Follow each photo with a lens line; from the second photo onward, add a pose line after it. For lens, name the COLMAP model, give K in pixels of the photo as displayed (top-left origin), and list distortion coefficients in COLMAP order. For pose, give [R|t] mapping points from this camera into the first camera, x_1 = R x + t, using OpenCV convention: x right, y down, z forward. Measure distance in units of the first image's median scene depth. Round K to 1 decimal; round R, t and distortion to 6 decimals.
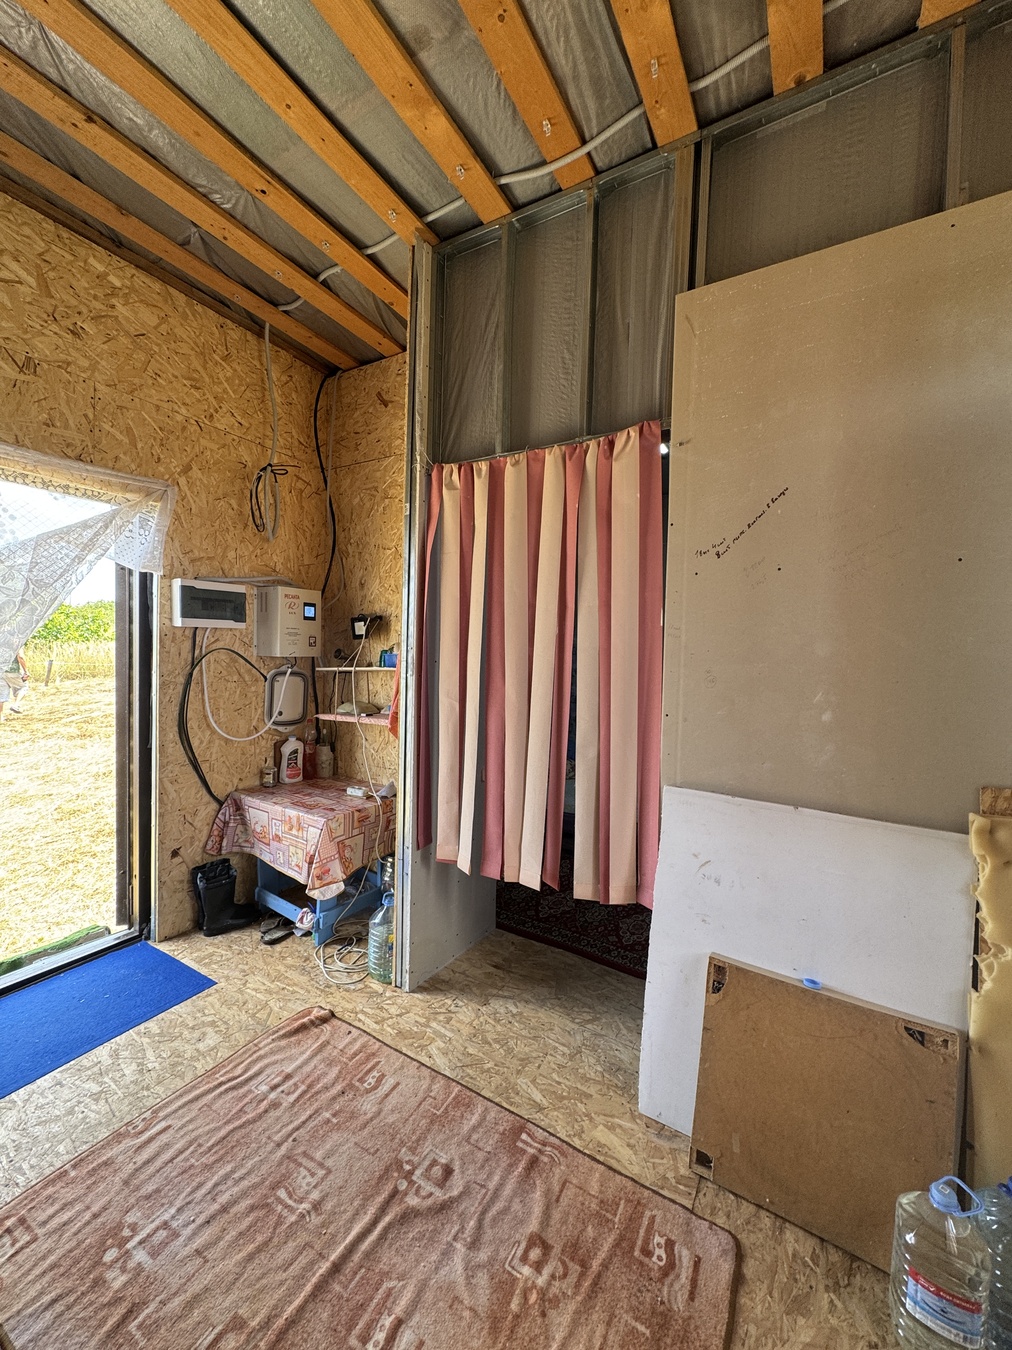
lens RADIAL K [[541.5, 0, 506.6], [0, 541.5, 665.8], [0, 0, 1]] dist [-0.001450, -0.000256]
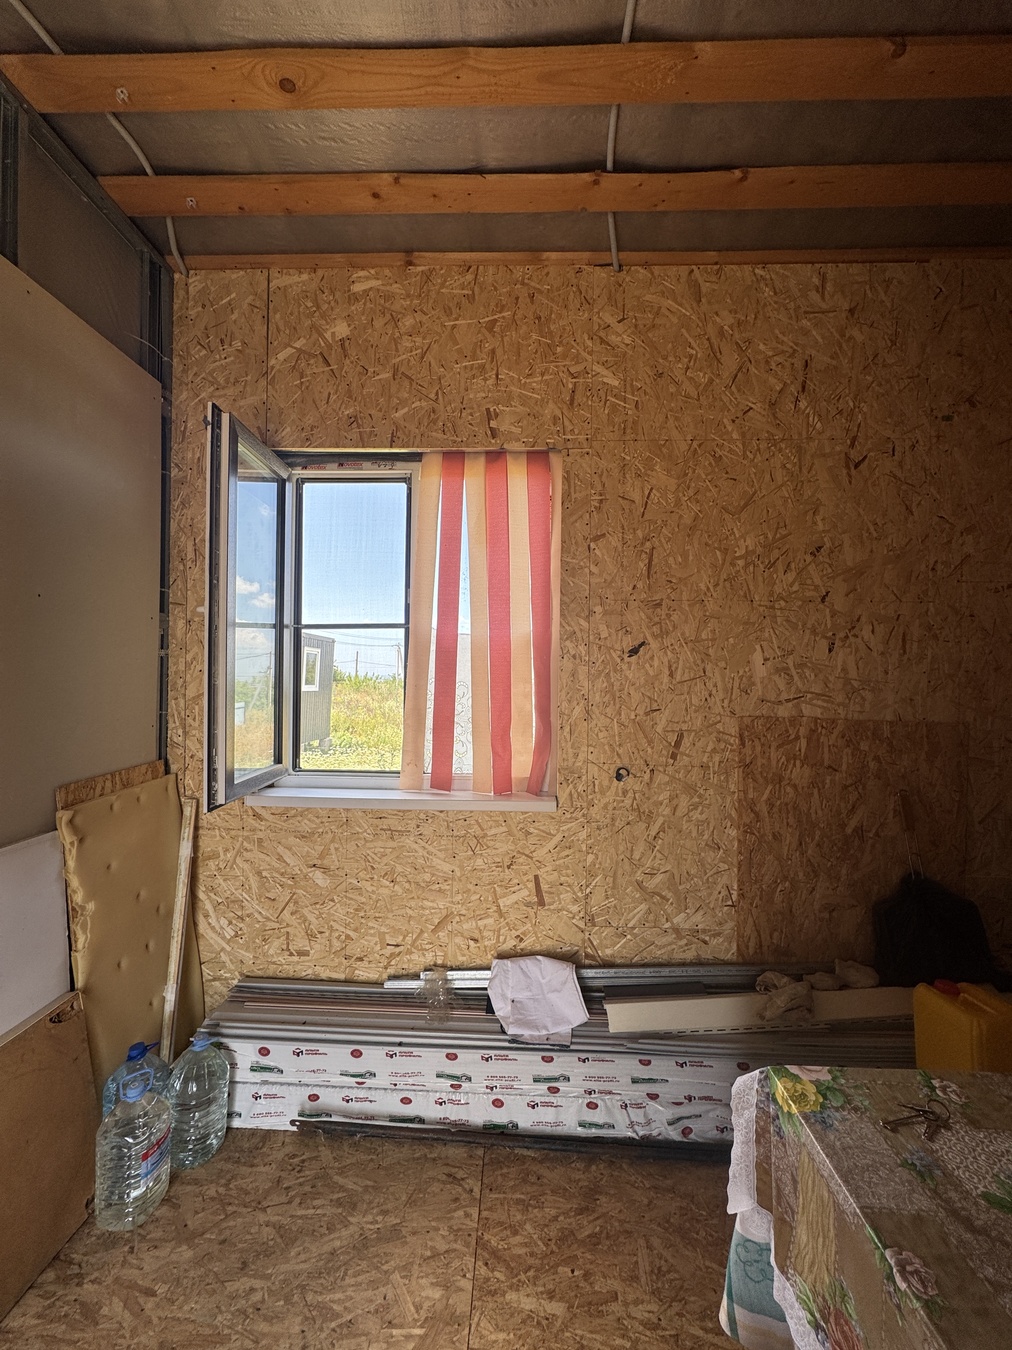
lens RADIAL K [[541.5, 0, 510.0], [0, 541.5, 674.3], [0, 0, 1]] dist [-0.001450, -0.000256]
pose [[-0.490176, -0.028614, 0.871153, -0.659198], [-0.005932, 0.999547, 0.029494, -0.069612], [-0.871603, 0.009290, -0.490124, 0.724931]]
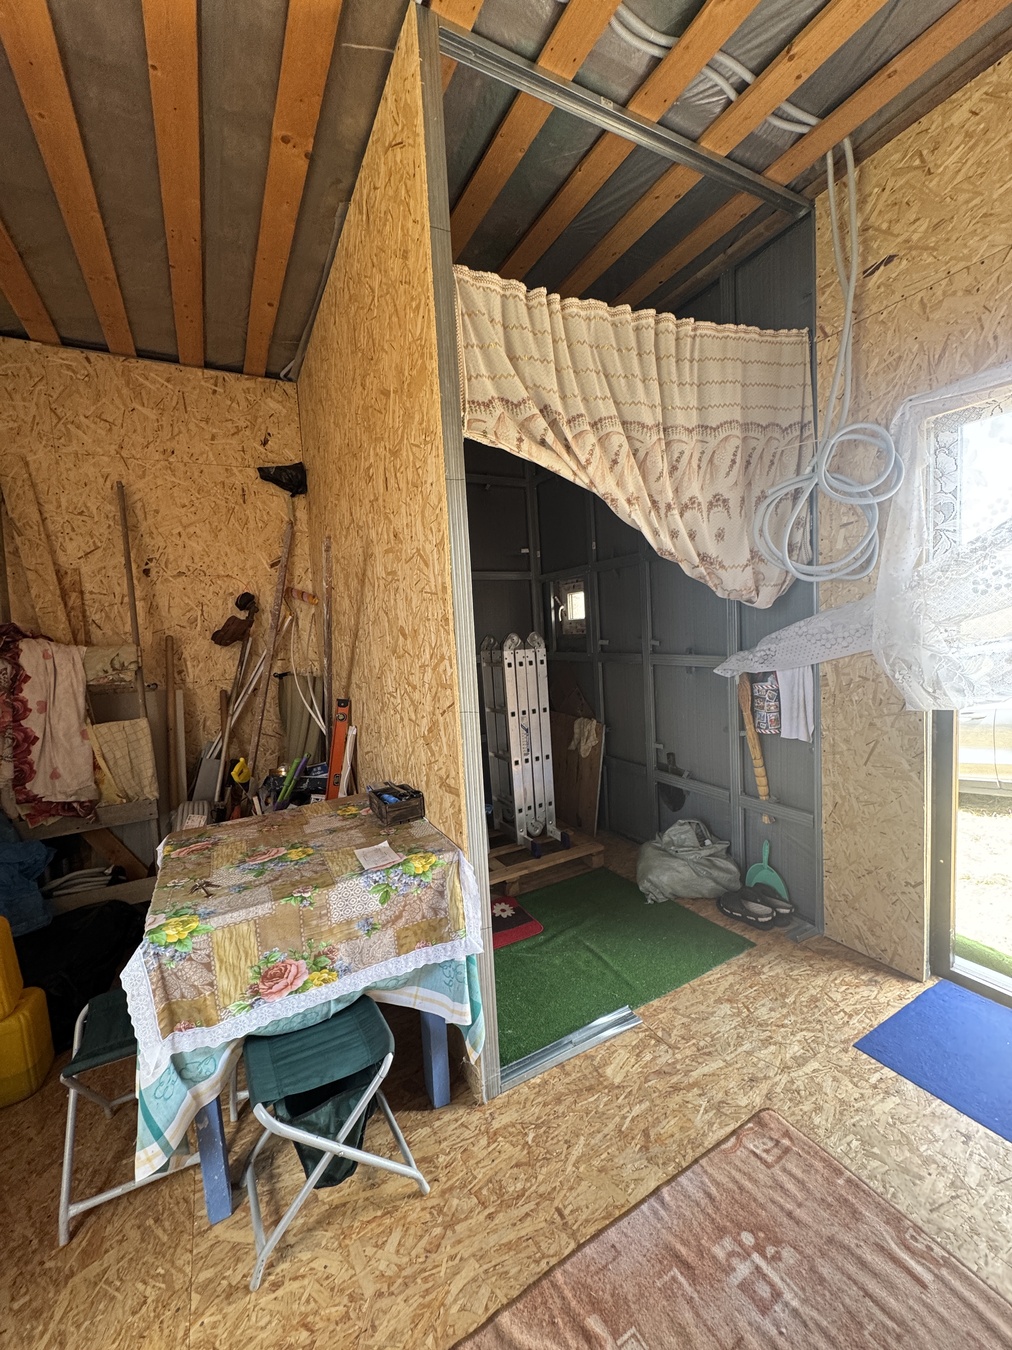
lens RADIAL K [[541.5, 0, 506.2], [0, 541.5, 675.0], [0, 0, 1]] dist [-0.001450, -0.000256]
pose [[-0.515981, 0.076935, -0.853138, 0.241945], [0.023778, 0.996861, 0.075514, -0.015960], [0.856270, 0.018678, -0.516190, 1.060682]]
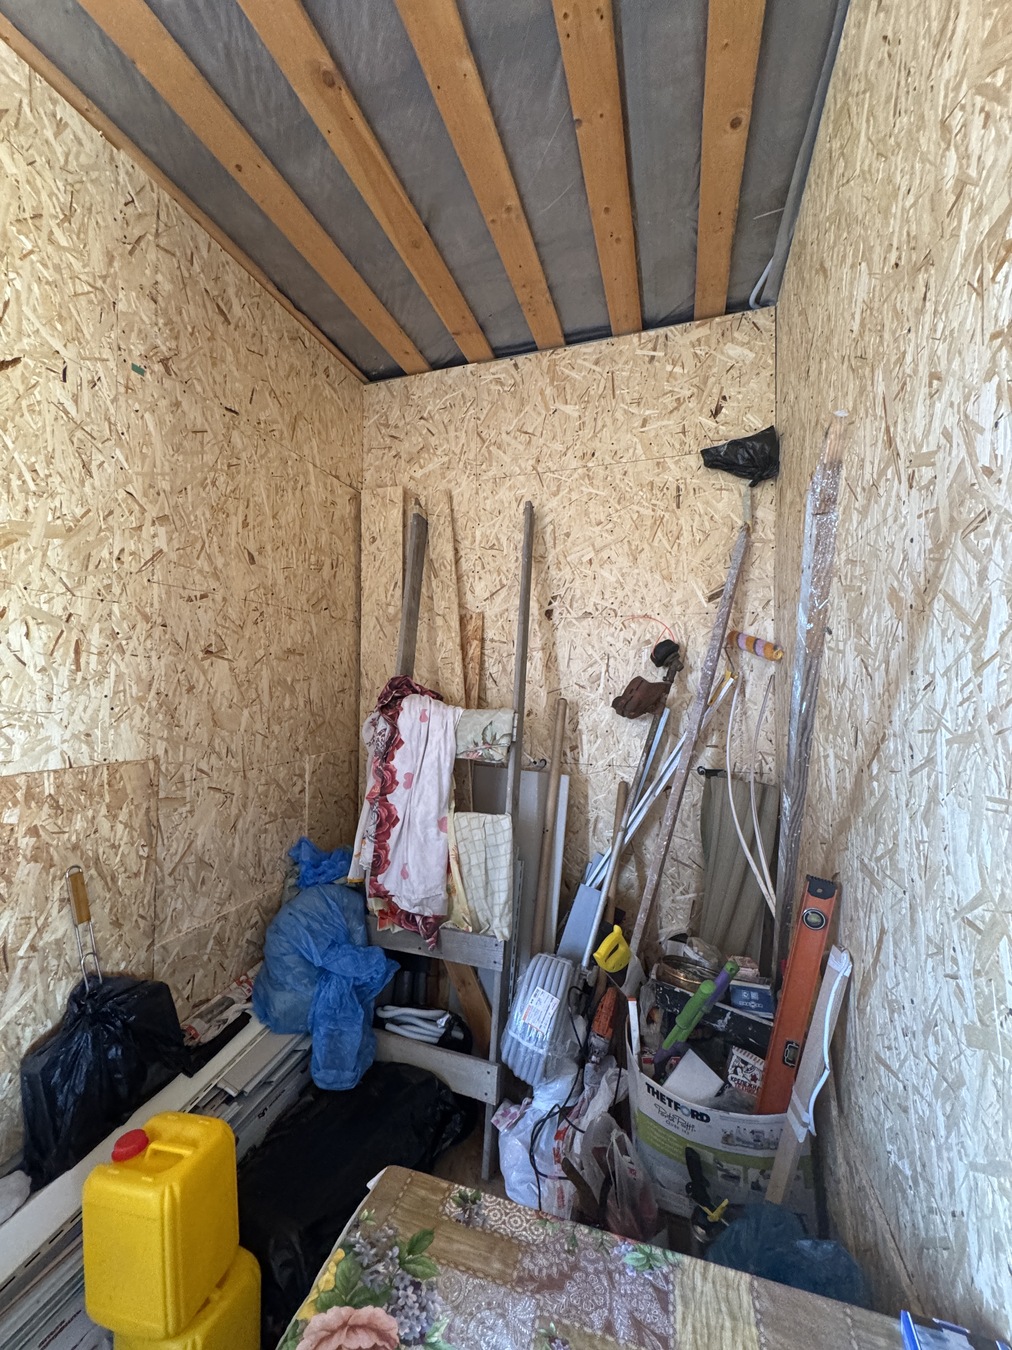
lens RADIAL K [[541.5, 0, 504.1], [0, 541.5, 674.6], [0, 0, 1]] dist [-0.001450, -0.000256]
pose [[-0.974854, -0.034777, -0.220116, -0.458189], [-0.034953, 0.999384, -0.003100, -0.107786], [0.220088, 0.004672, -0.975469, 0.231109]]
